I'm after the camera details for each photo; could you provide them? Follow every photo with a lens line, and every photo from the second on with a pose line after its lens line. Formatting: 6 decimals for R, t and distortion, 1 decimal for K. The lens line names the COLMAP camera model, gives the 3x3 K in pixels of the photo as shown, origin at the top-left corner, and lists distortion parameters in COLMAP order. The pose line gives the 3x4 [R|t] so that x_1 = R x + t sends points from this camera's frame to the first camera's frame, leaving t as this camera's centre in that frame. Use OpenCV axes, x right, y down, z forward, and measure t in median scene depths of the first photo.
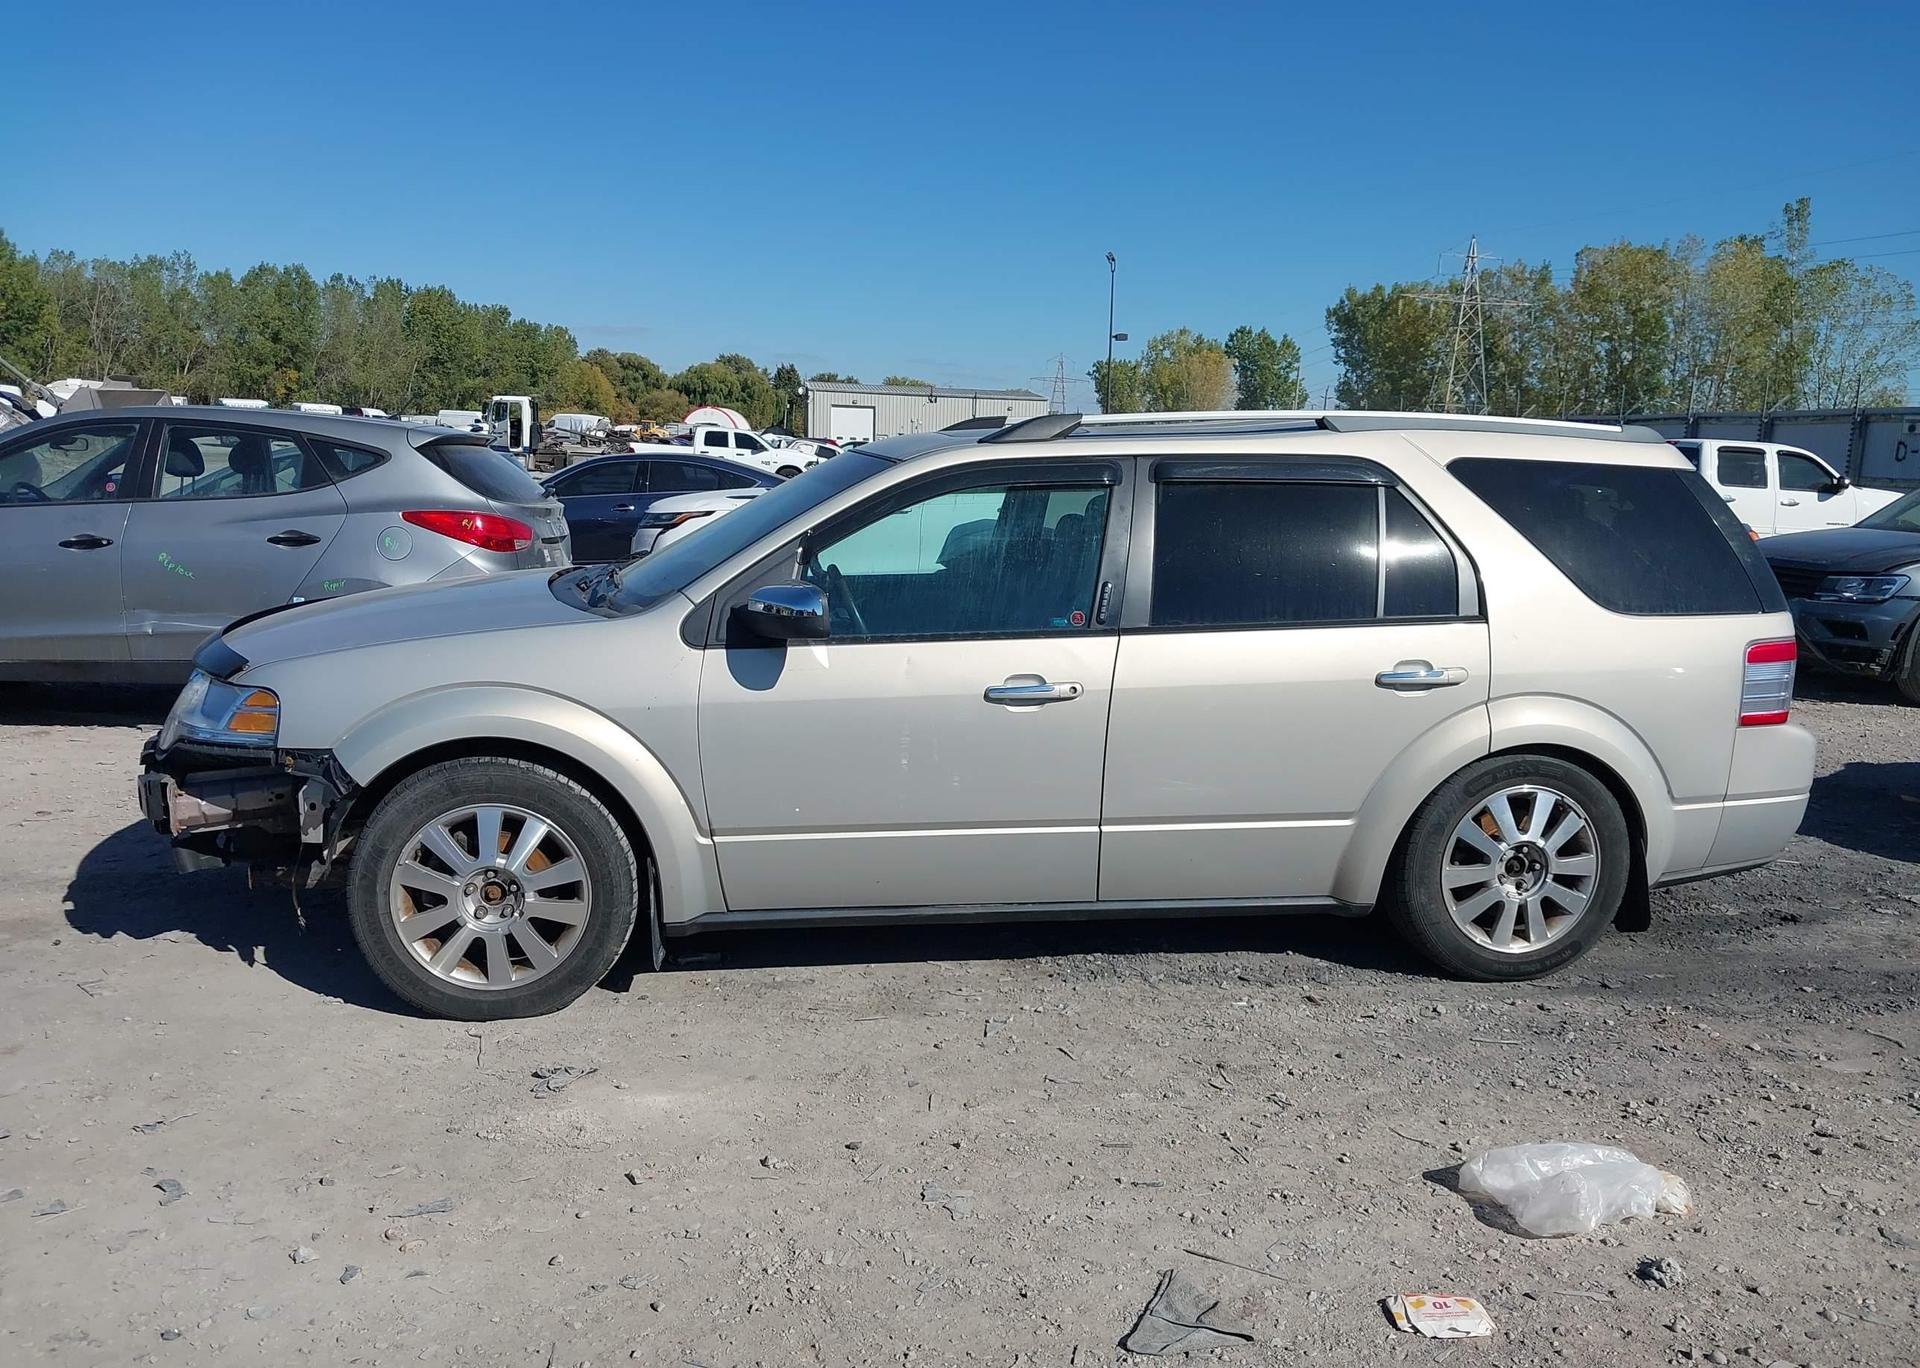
lens RADIAL K [[1566.8, 0, 964.1], [0, 1566.8, 687.4], [0, 0, 1]] dist [0.008292, -0.008169]
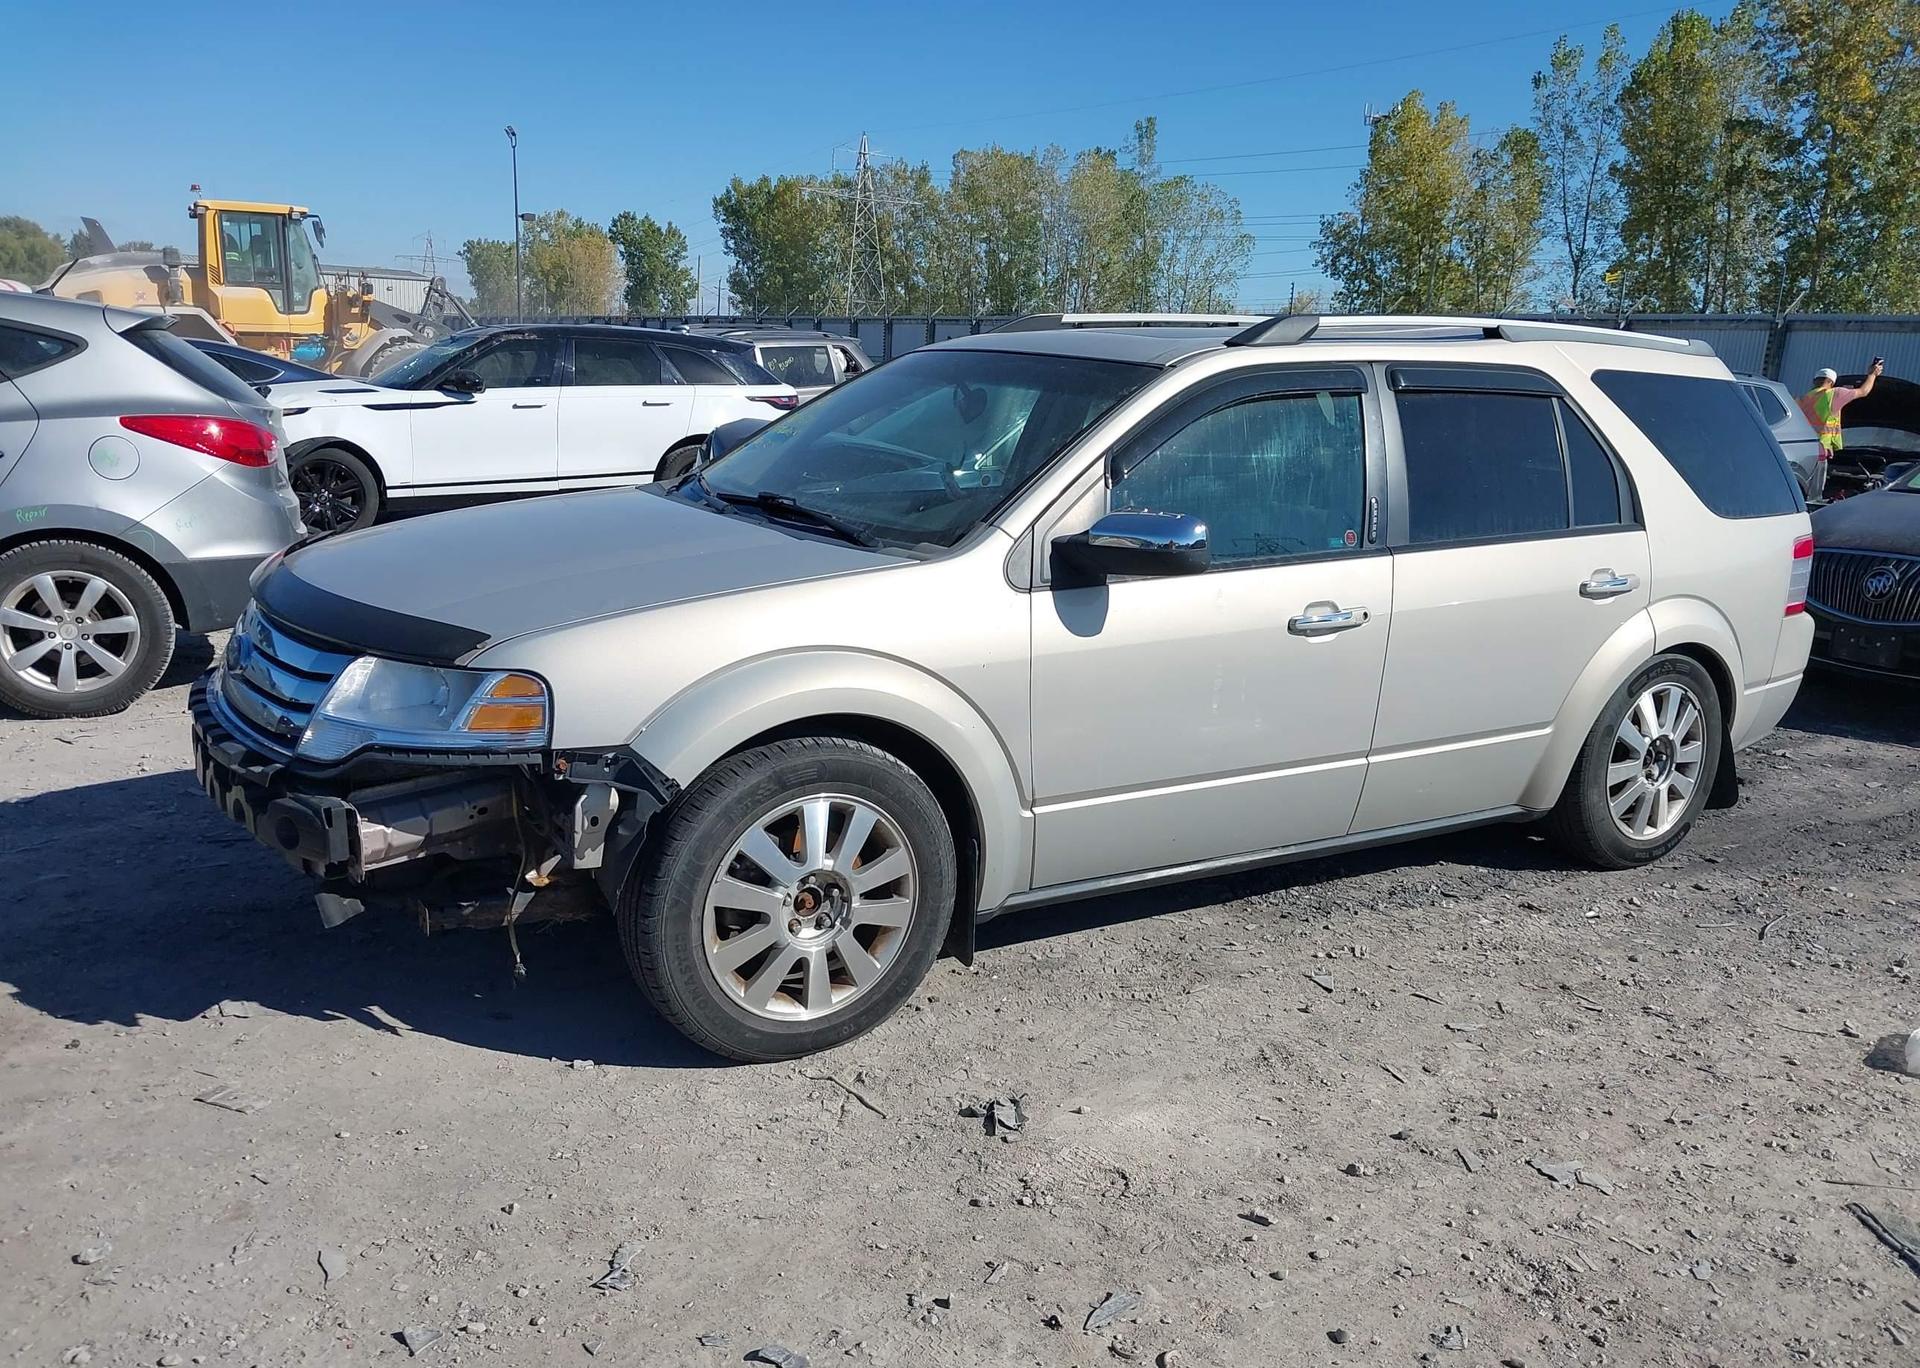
lens RADIAL K [[1566.8, 0, 952.0], [0, 1566.8, 692.2], [0, 0, 1]] dist [0.008292, -0.008169]
pose [[0.921891, -0.069936, 0.381086, -0.463771], [0.042912, 0.995953, 0.078966, -0.033429], [-0.385066, -0.056445, 0.921161, 0.201677]]
